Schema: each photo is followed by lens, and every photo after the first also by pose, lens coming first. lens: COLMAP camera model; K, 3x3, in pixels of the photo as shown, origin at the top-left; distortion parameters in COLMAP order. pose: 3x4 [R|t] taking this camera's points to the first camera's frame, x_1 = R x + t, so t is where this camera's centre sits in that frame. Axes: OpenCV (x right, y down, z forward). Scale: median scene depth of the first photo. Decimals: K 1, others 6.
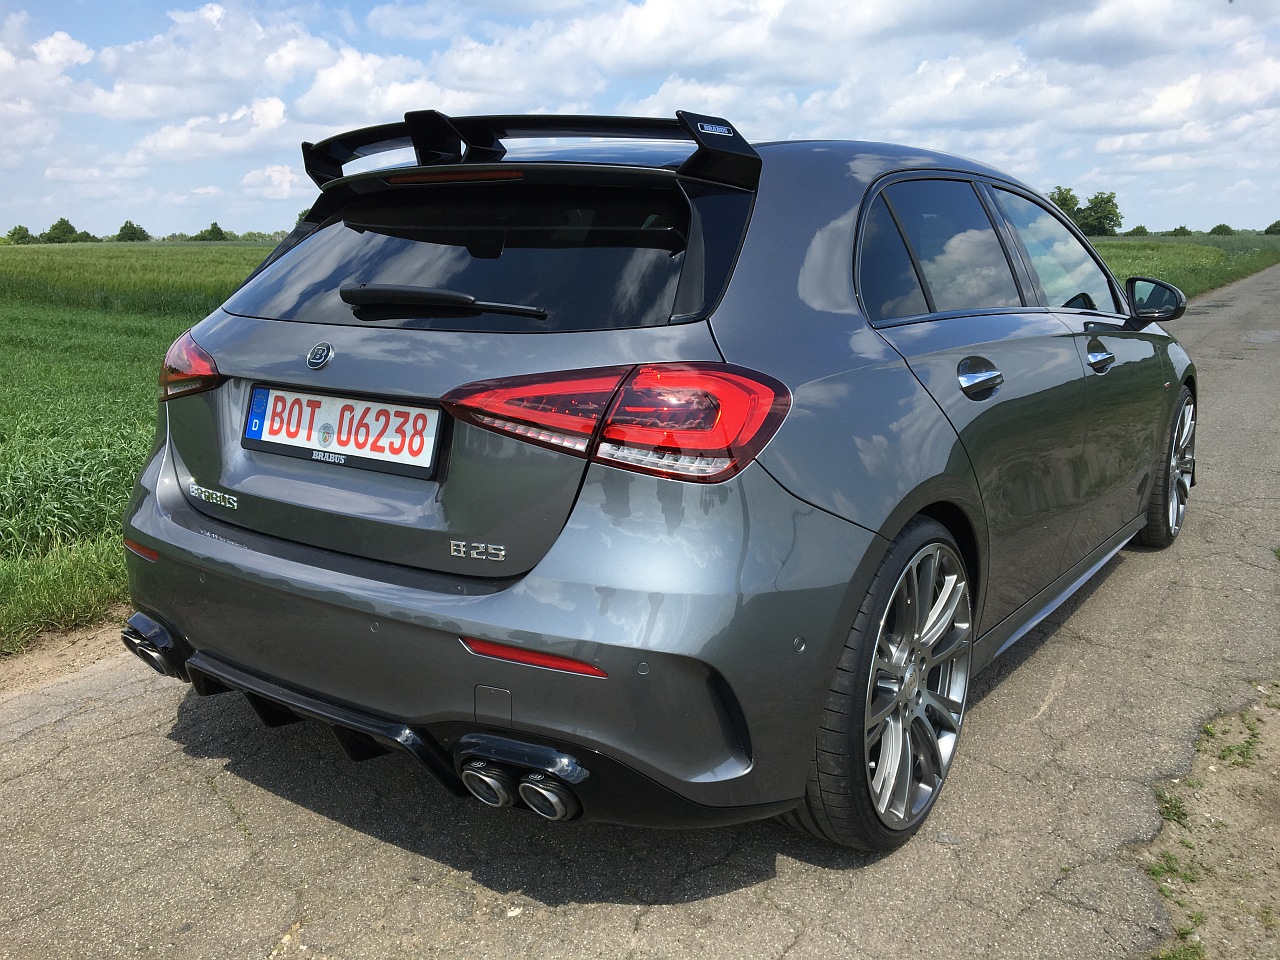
lens RADIAL K [[1075.8, 0, 636.0], [0, 1075.8, 476.9], [0, 0, 1]] dist [0.058893, -0.081179]
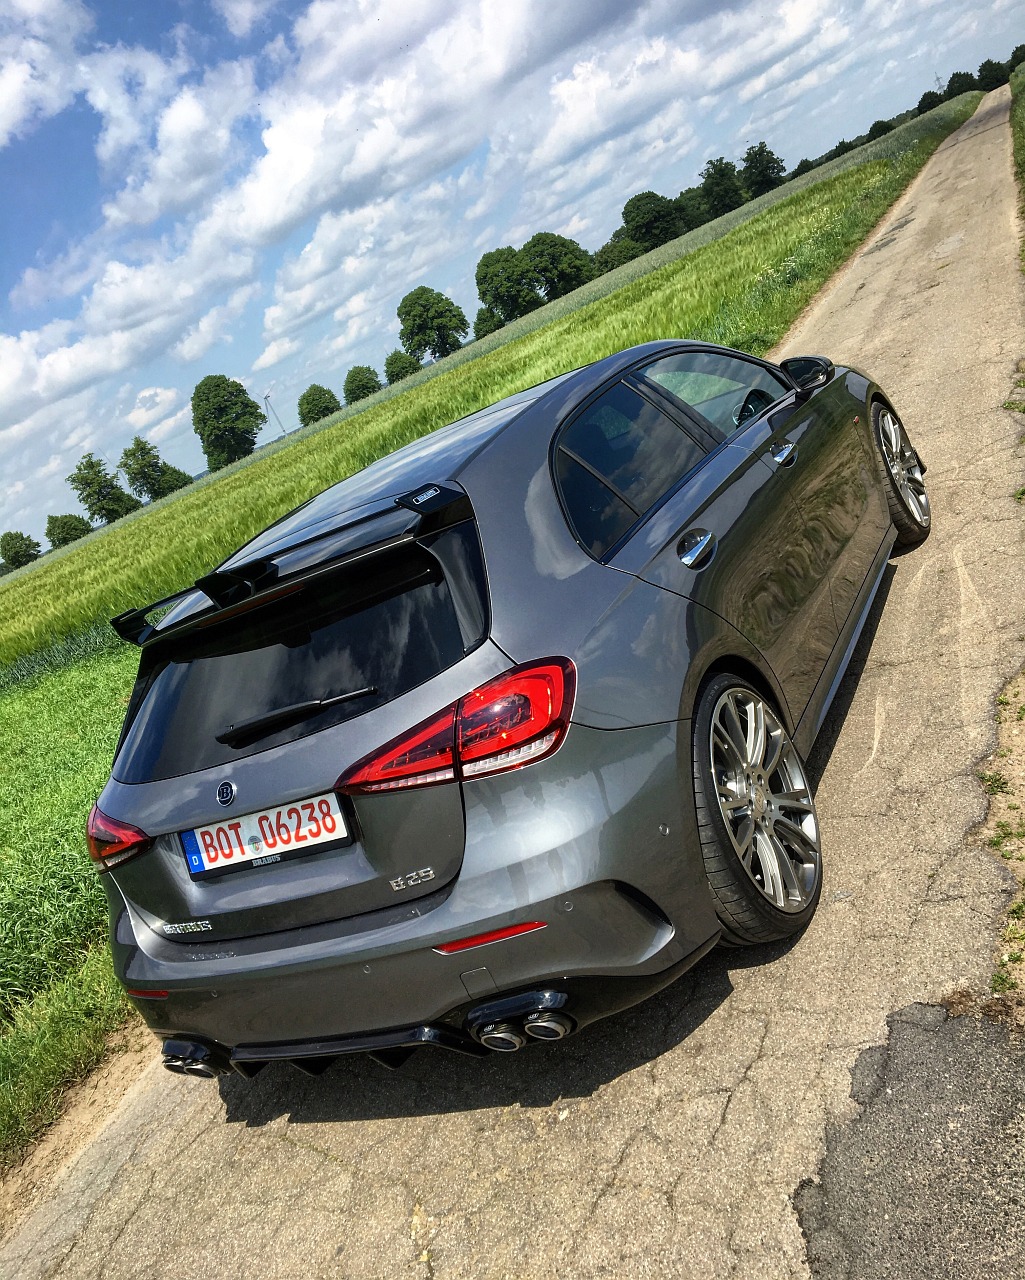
lens RADIAL K [[1143.6, 0, 513.3], [0, 1143.6, 596.8], [0, 0, 1]] dist [0.075019, -0.107019]
pose [[0.889224, -0.453655, 0.058973, 0.029211], [0.454608, 0.890686, -0.003121, -0.153653], [-0.051111, 0.029585, 0.998255, -0.348699]]
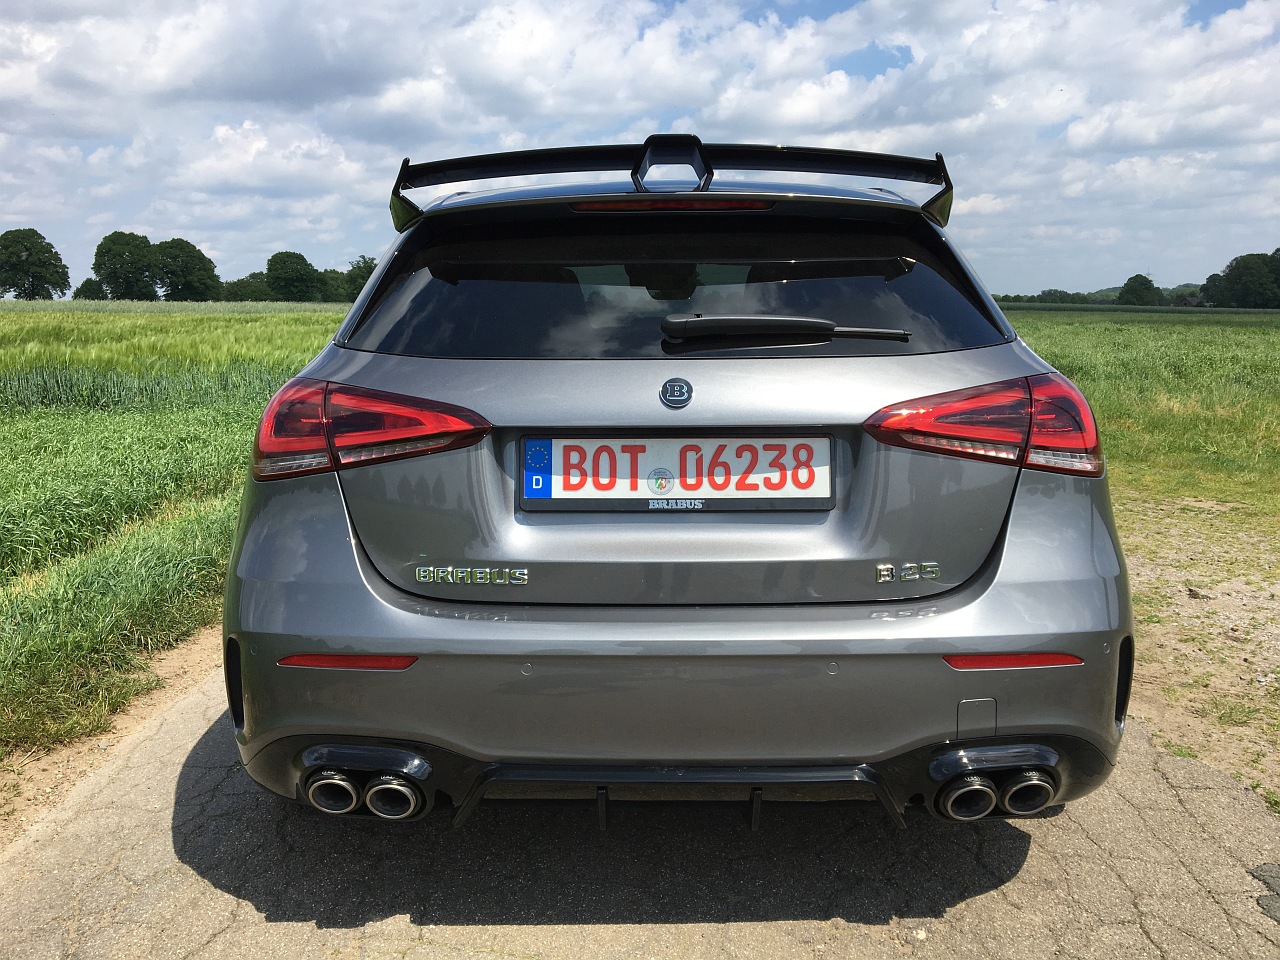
lens RADIAL K [[1075.8, 0, 636.0], [0, 1075.8, 476.9], [0, 0, 1]] dist [0.058893, -0.081179]
pose [[0.822230, -0.092080, 0.561658, -0.802813], [0.124695, 0.991995, -0.019914, -0.026850], [-0.555329, 0.086409, 0.827130, 0.267713]]
